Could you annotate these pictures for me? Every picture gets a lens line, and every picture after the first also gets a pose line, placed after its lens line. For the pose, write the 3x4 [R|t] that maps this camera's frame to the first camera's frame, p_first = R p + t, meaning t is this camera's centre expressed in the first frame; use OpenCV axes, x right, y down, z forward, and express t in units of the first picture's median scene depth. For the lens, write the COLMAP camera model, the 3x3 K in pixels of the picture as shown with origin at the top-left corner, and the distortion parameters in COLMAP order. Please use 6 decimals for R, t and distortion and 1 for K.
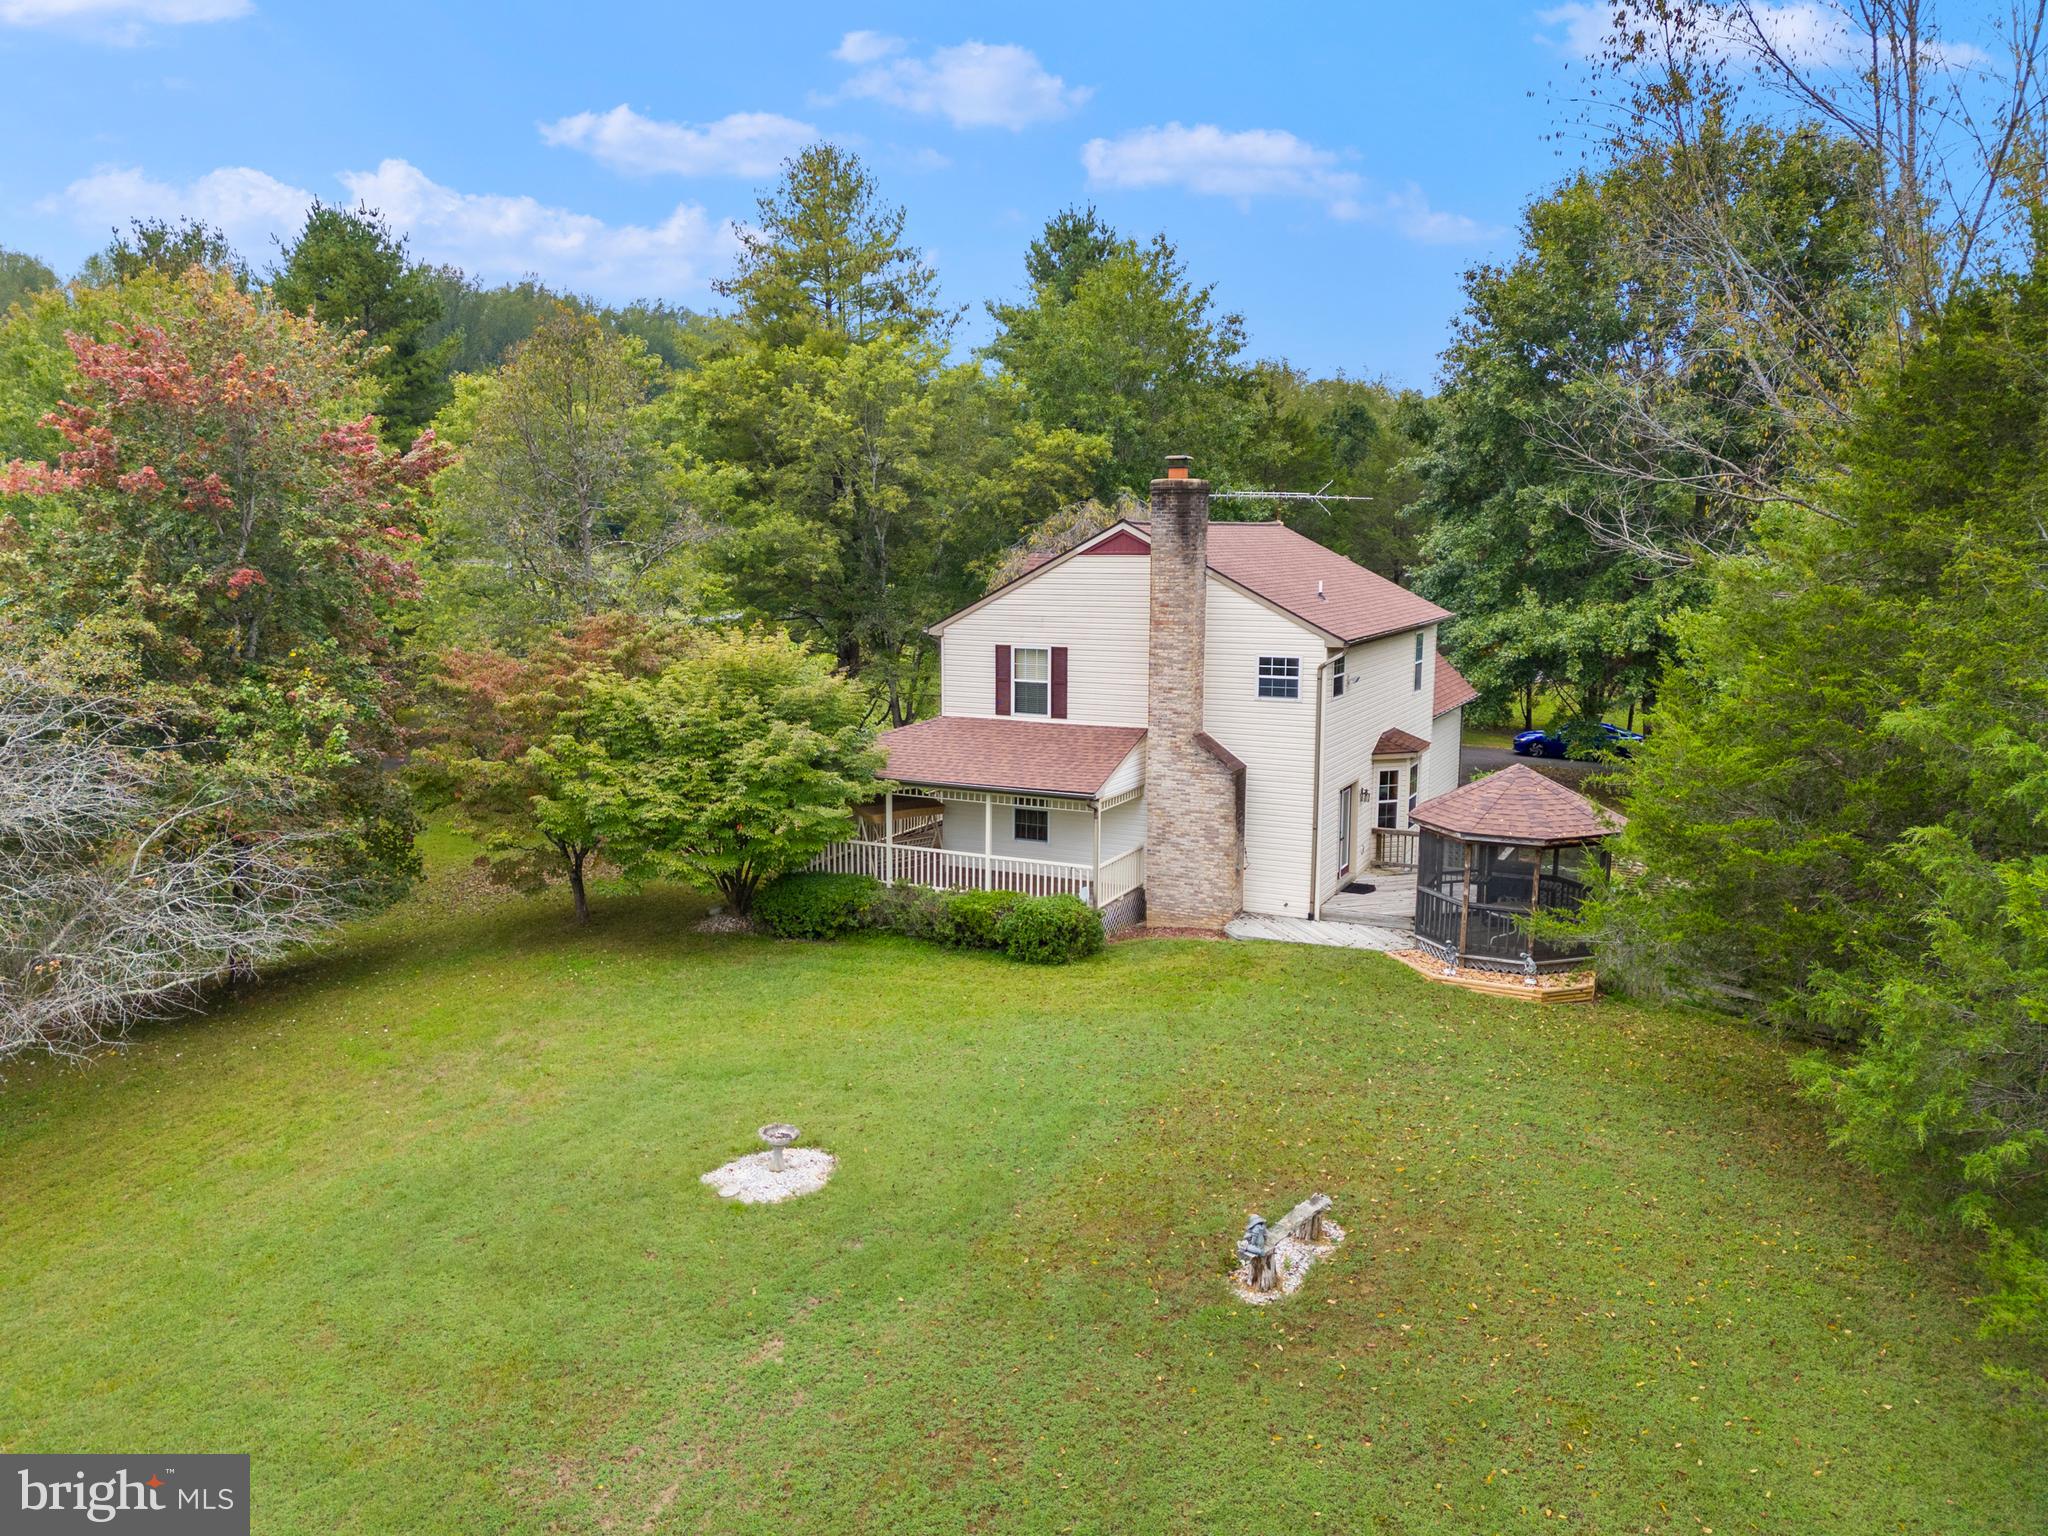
lens RADIAL K [[1433.5, 0, 1031.0], [0, 1433.5, 762.8], [0, 0, 1]] dist [0.077809, 0.000687]
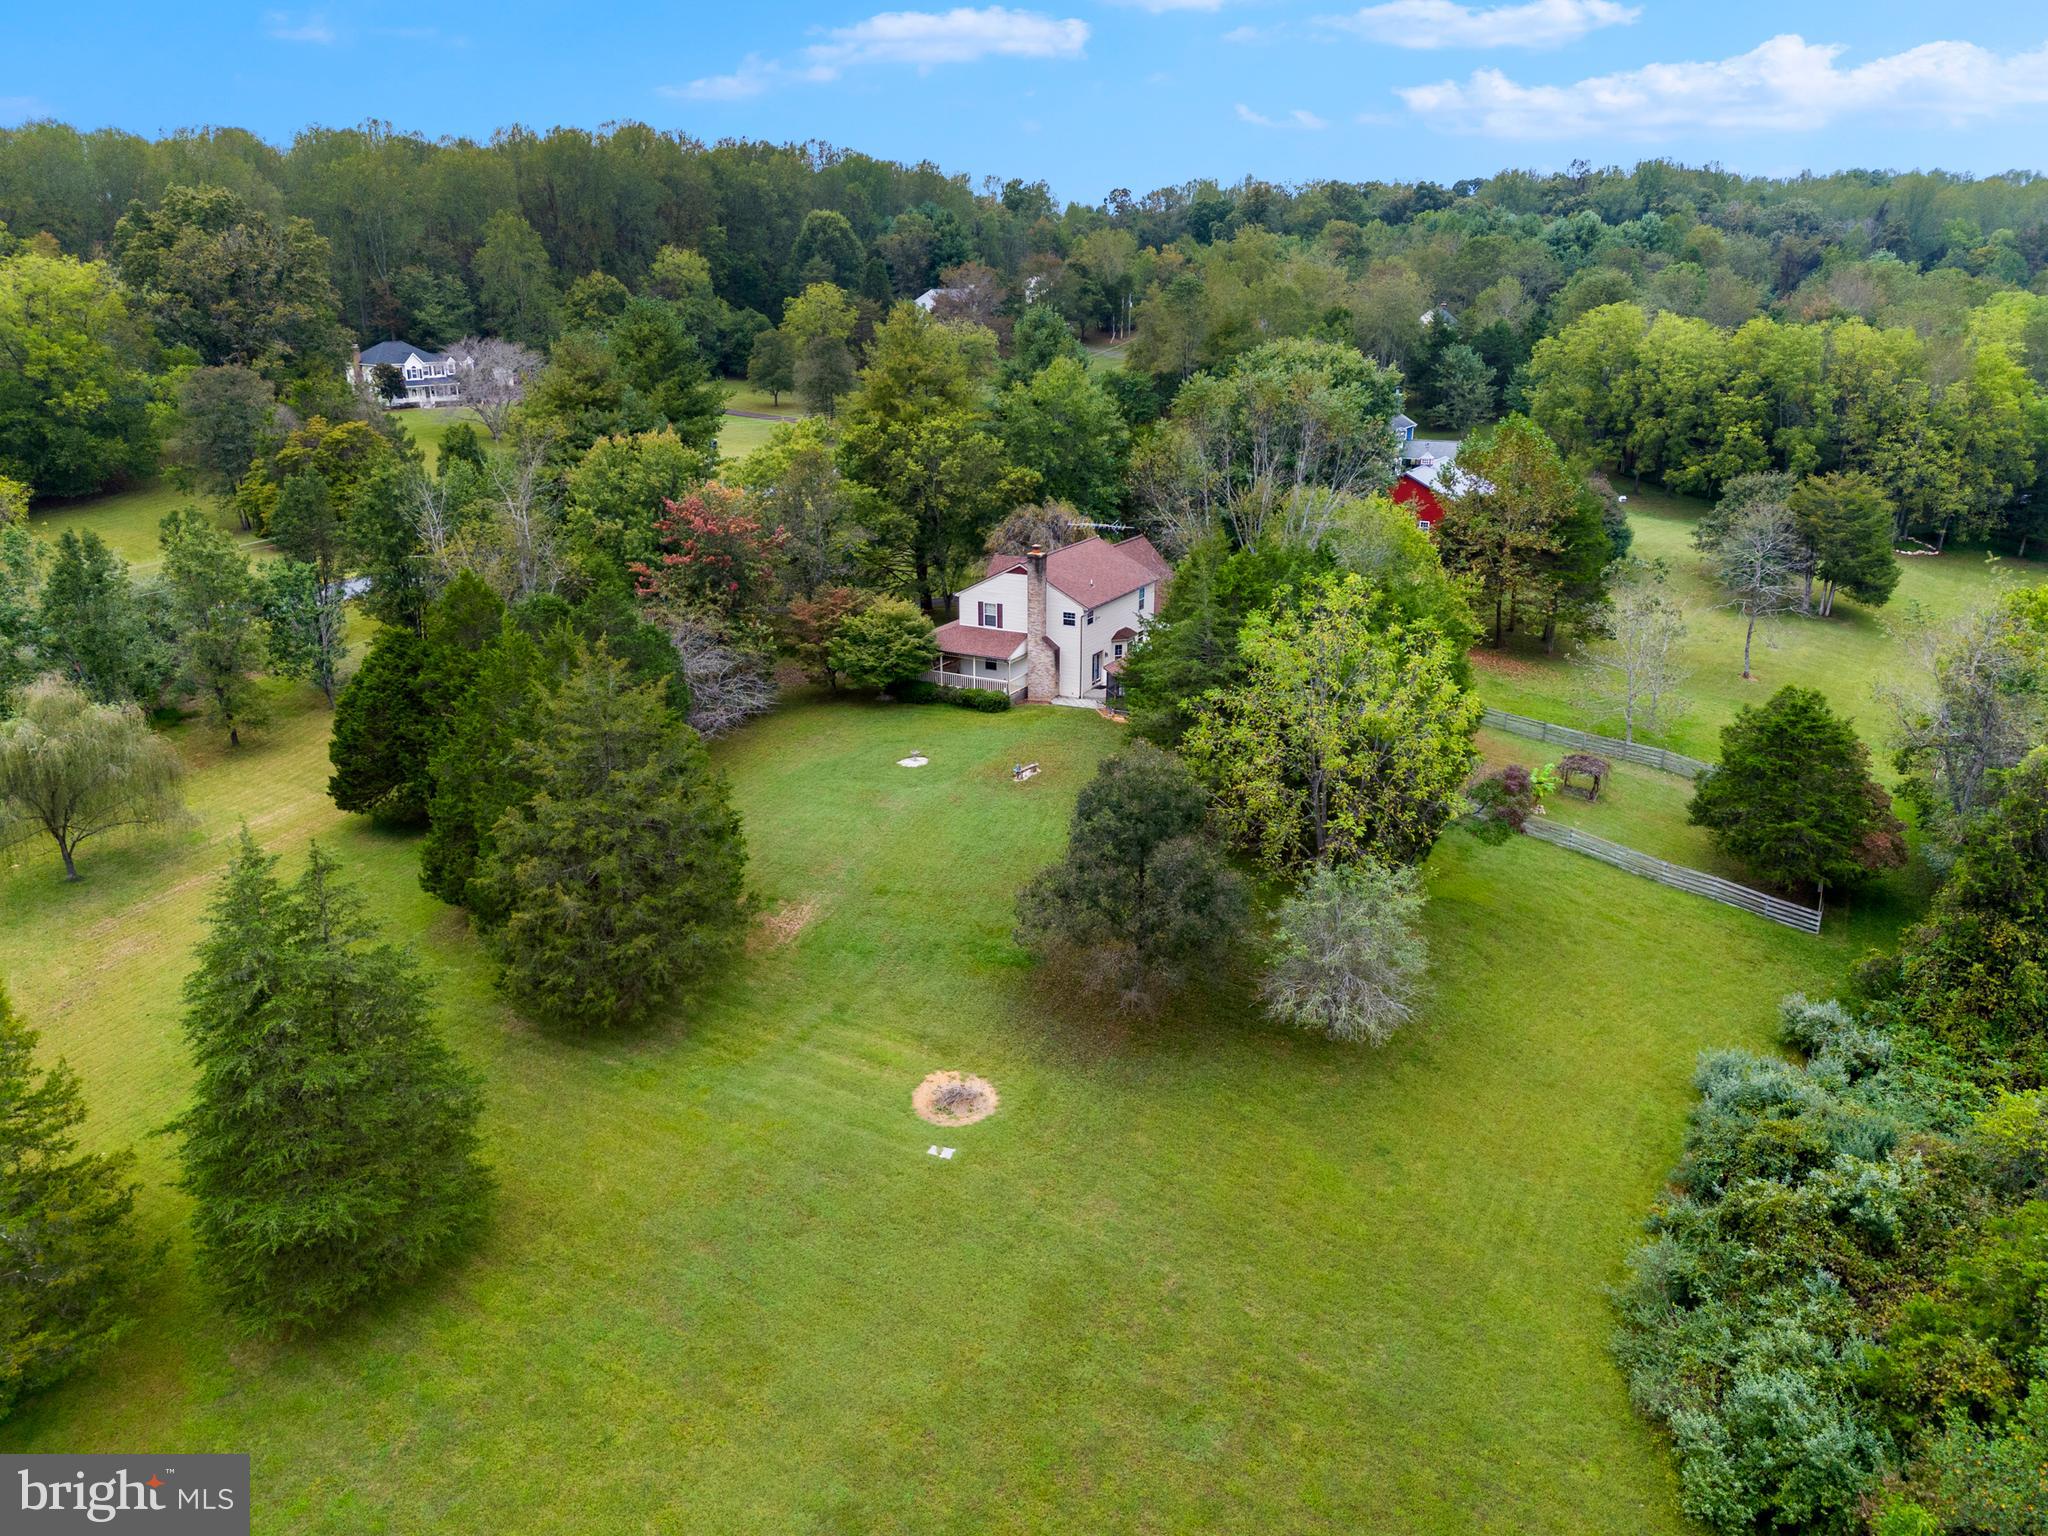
lens RADIAL K [[1433.5, 0, 1024.2], [0, 1433.5, 771.5], [0, 0, 1]] dist [0.077809, 0.000687]
pose [[0.999037, 0.009089, -0.042935, 0.208135], [-0.001274, 0.983911, 0.178653, -0.280720], [0.043868, -0.178426, 0.982975, -2.013435]]
